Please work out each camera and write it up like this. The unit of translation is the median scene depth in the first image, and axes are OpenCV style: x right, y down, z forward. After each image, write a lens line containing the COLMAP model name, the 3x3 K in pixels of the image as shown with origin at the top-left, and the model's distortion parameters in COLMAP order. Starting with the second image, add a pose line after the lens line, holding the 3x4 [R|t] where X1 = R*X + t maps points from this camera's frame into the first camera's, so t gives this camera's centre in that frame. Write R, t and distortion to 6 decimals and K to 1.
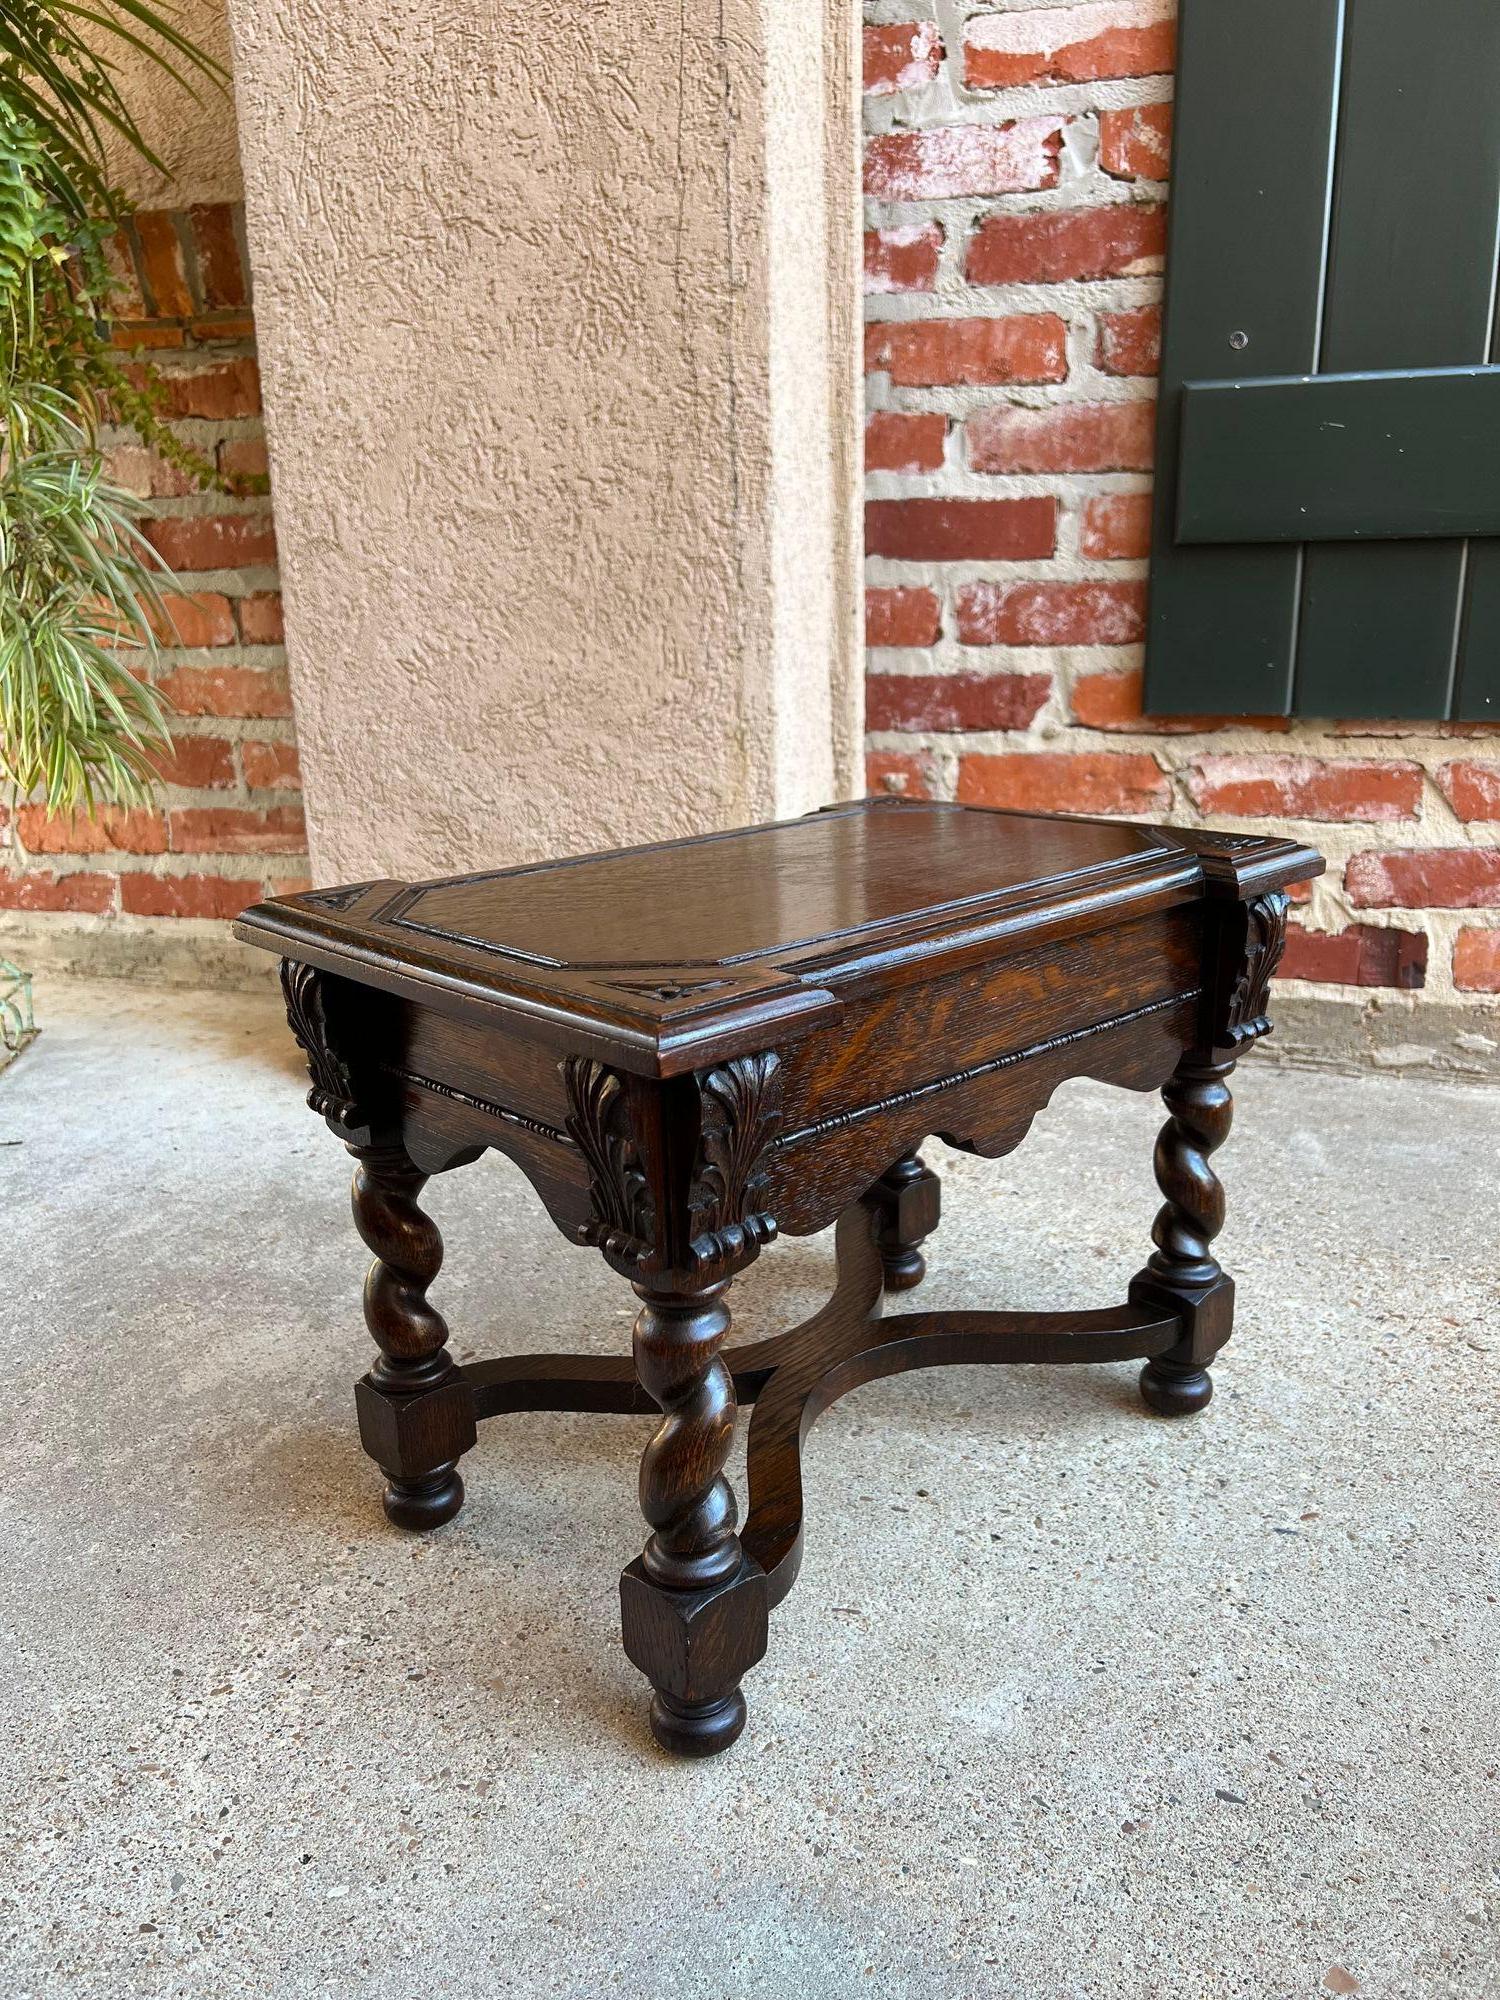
lens RADIAL K [[1501.4, 0, 767.8], [0, 1501.4, 1014.1], [0, 0, 1]] dist [0.030467, -0.030477]
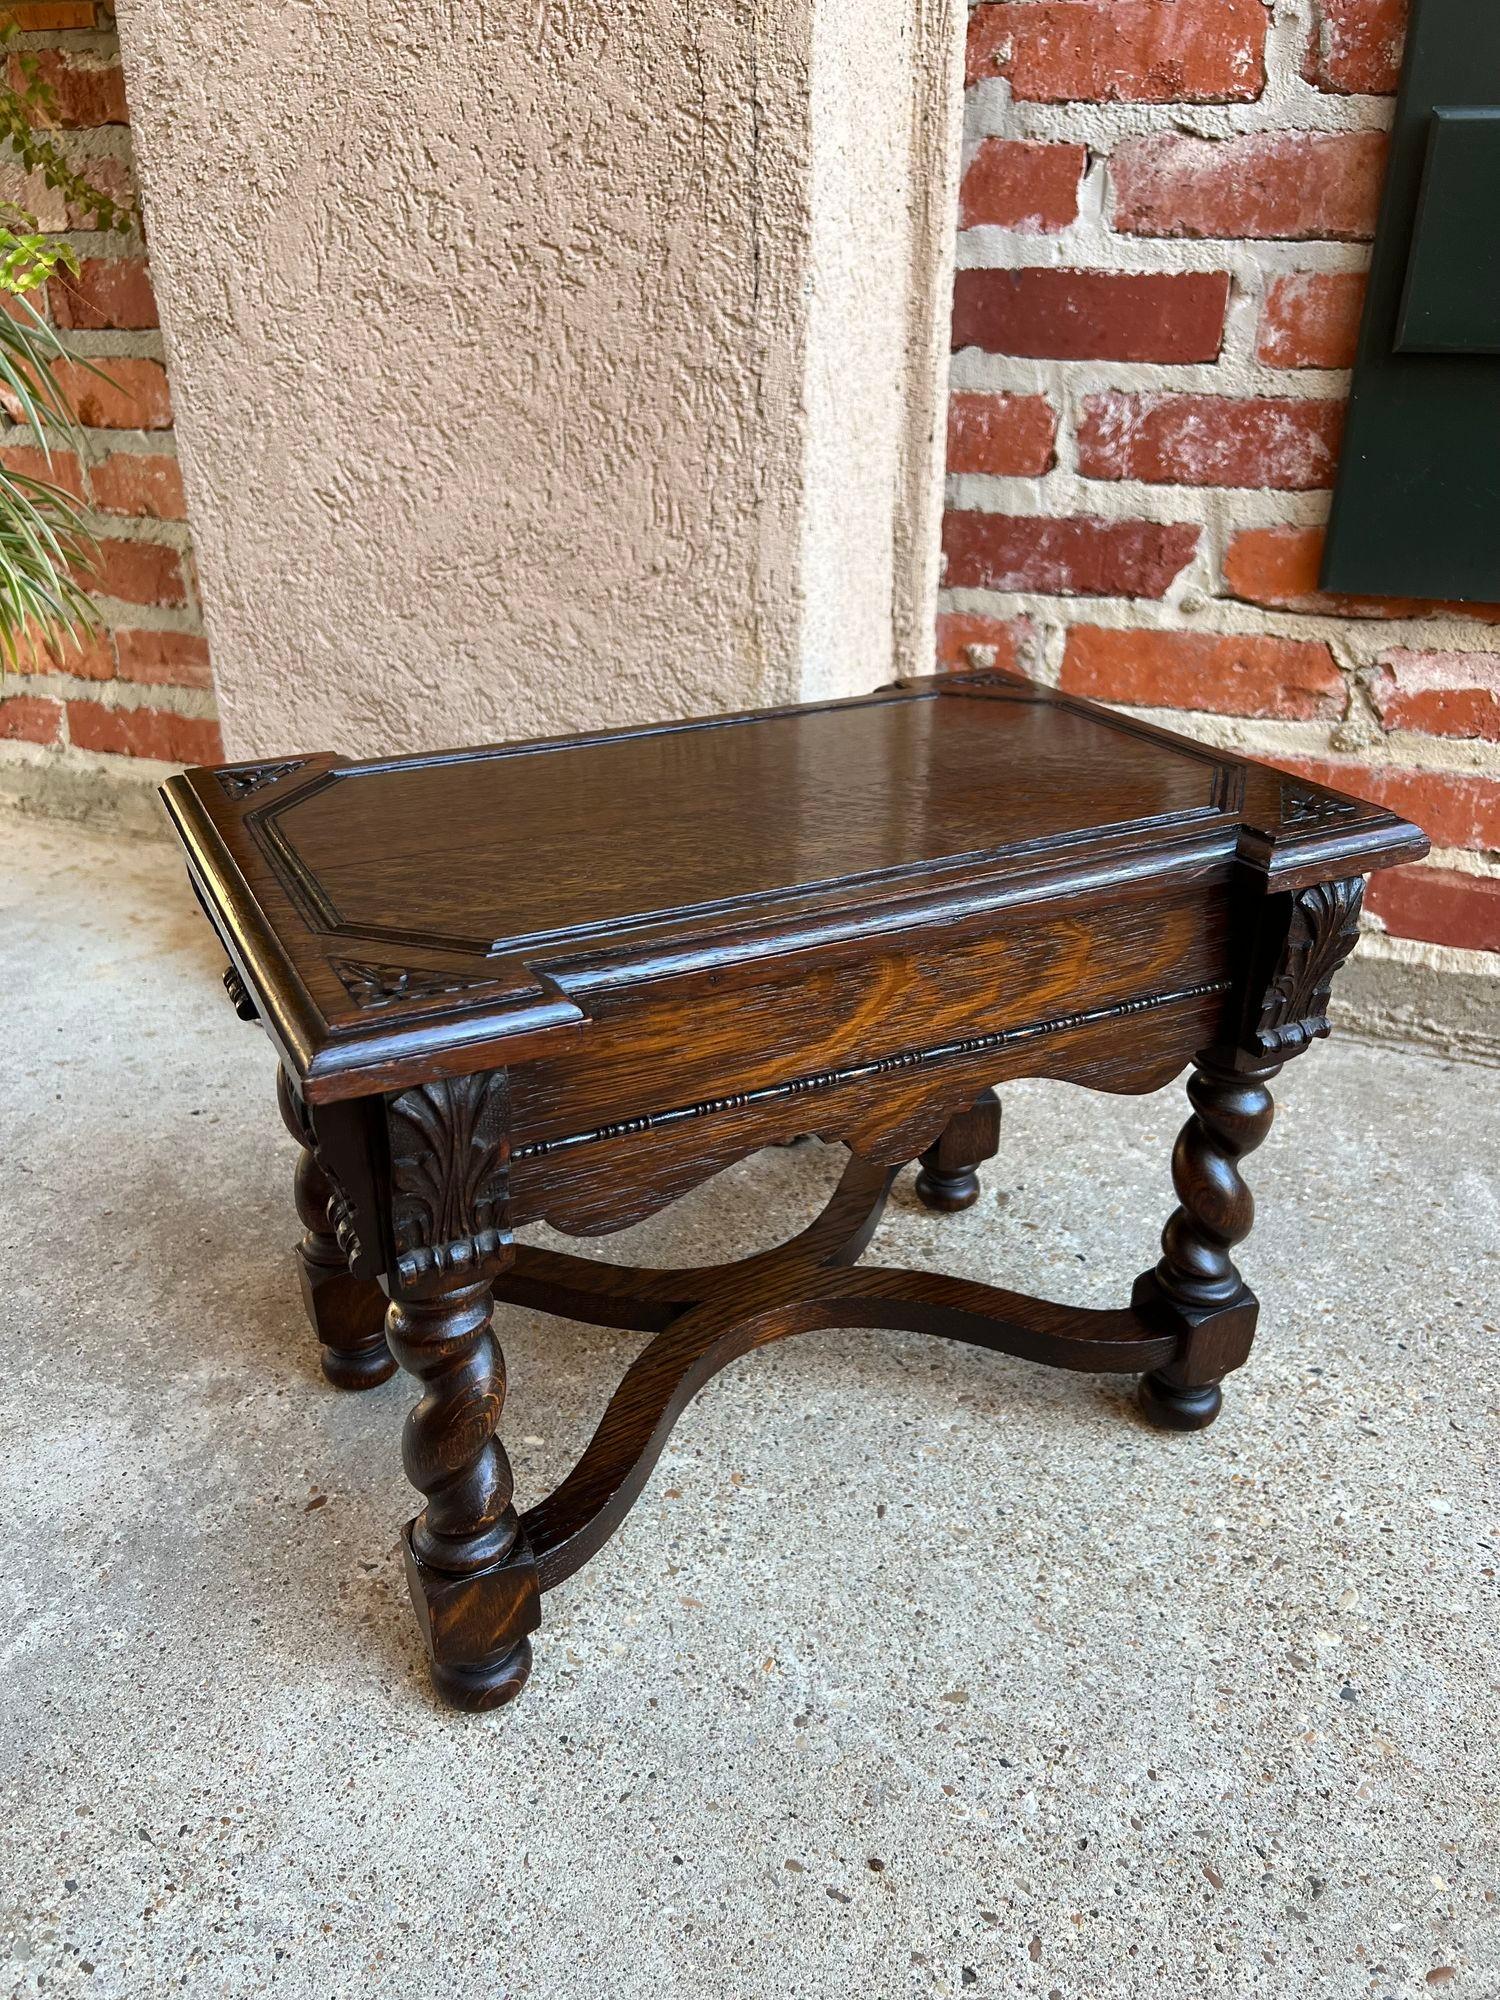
lens RADIAL K [[1512.6, 0, 763.3], [0, 1512.6, 1014.0], [0, 0, 1]] dist [0.001764, 0.008974]
pose [[0.995383, 0.061885, -0.073374, 0.047999], [-0.048640, 0.984200, 0.170251, -0.114810], [0.082750, -0.165896, 0.982665, 0.228443]]
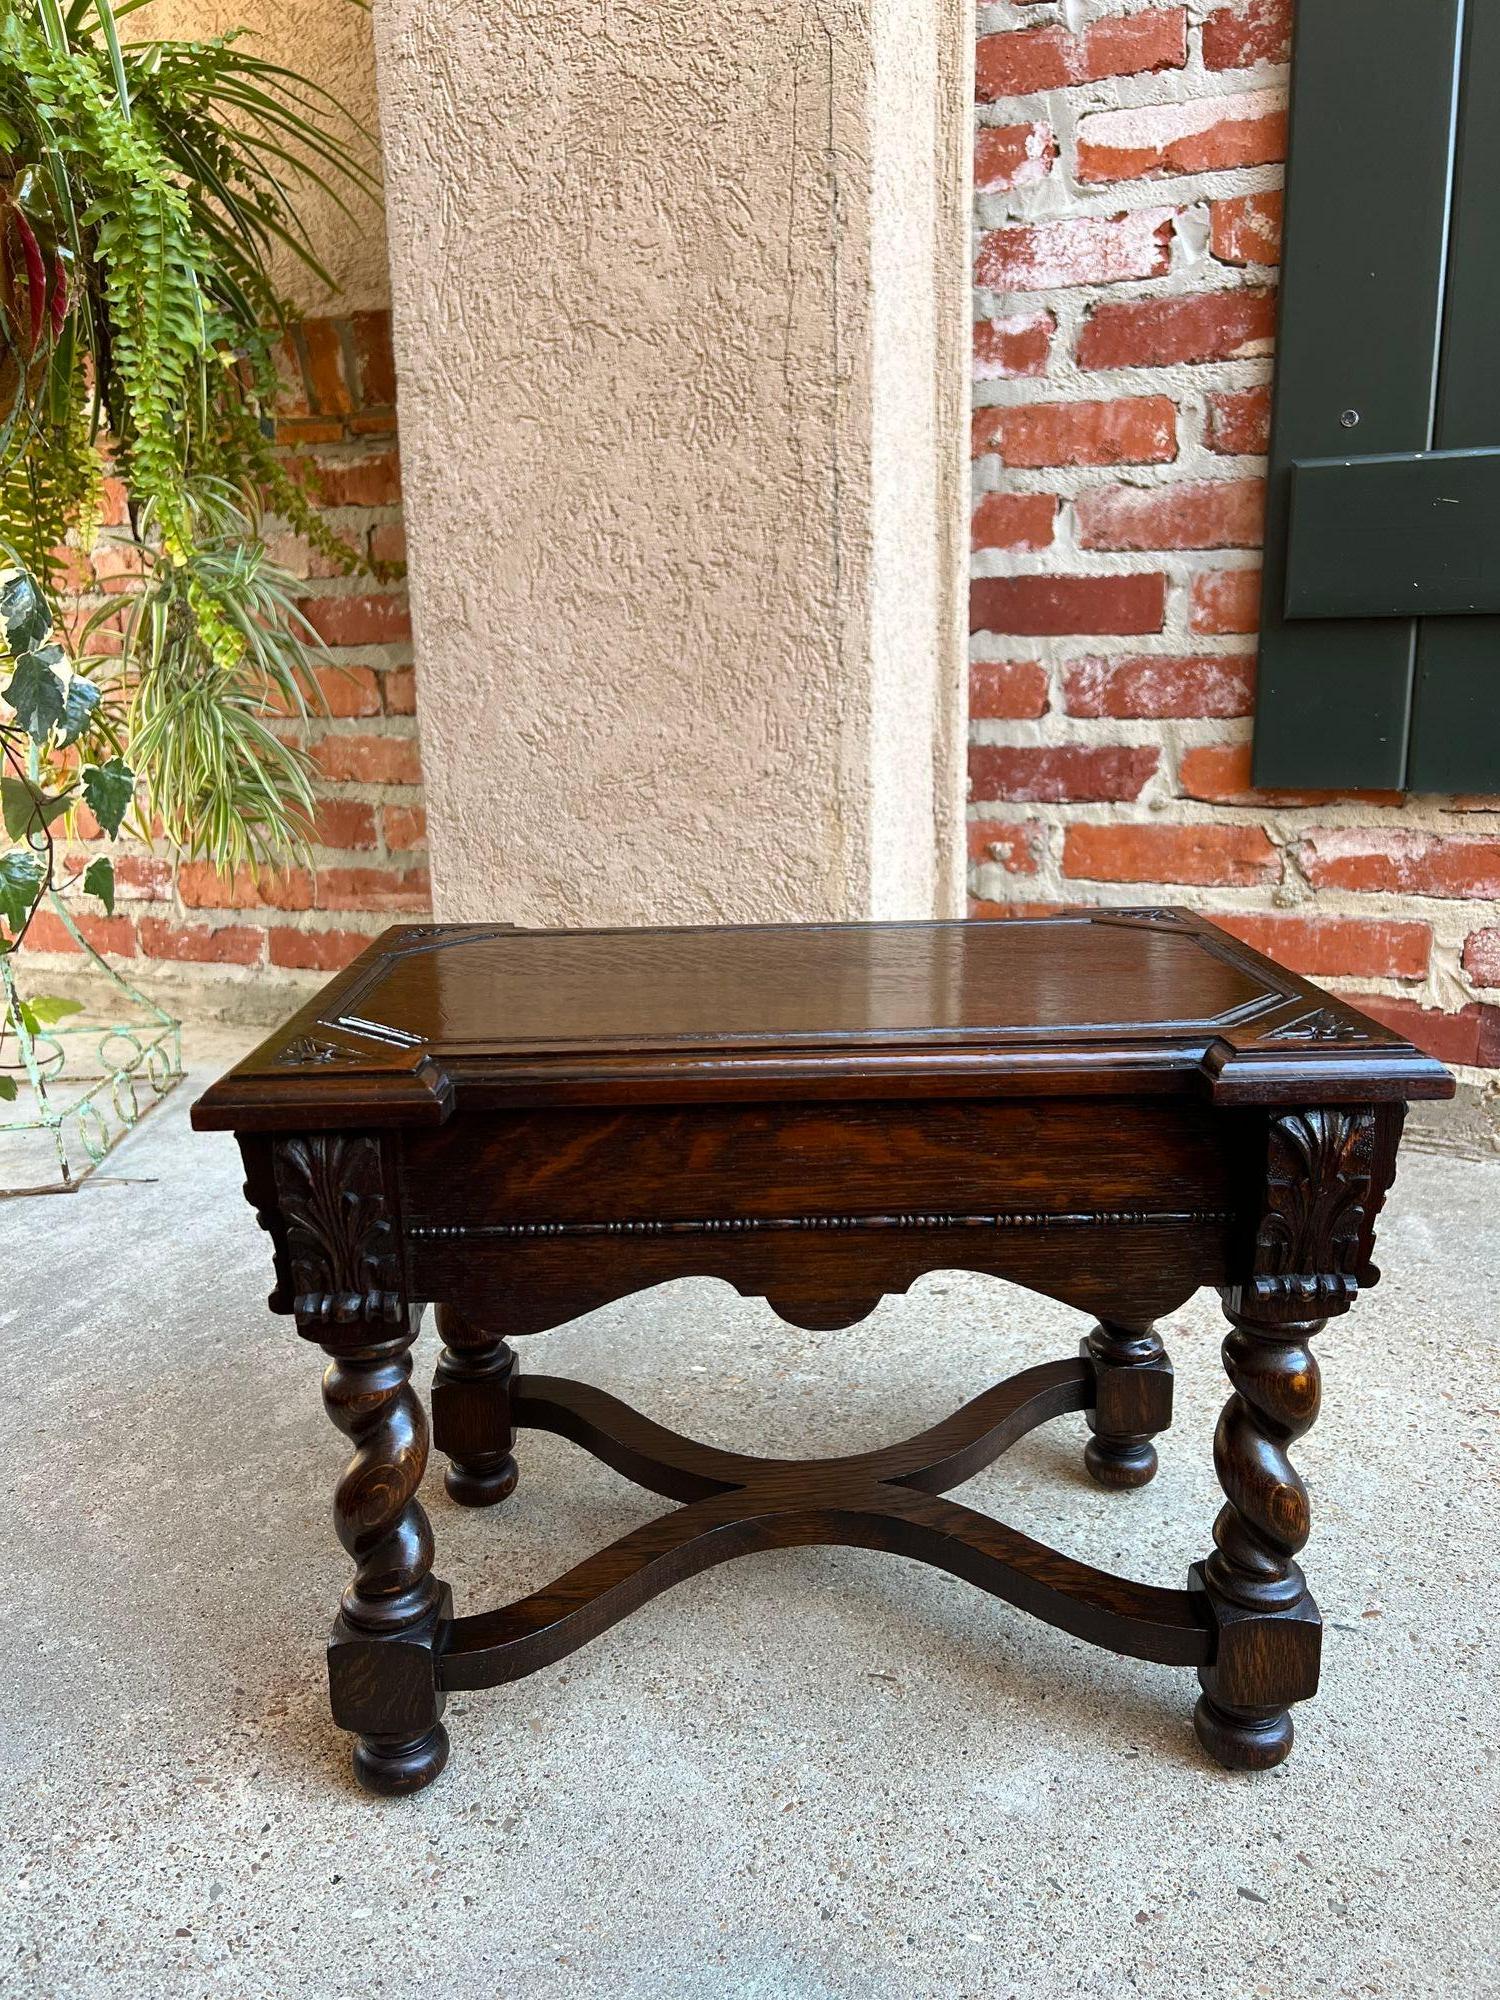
lens RADIAL K [[1499.7, 0, 759.2], [0, 1499.7, 1000.9], [0, 0, 1]] dist [0.040027, -0.044886]
pose [[0.994096, 0.022612, -0.106124, 0.036827], [-0.027722, 0.998513, -0.046930, -0.002743], [0.104905, 0.049595, 0.993245, -0.016535]]
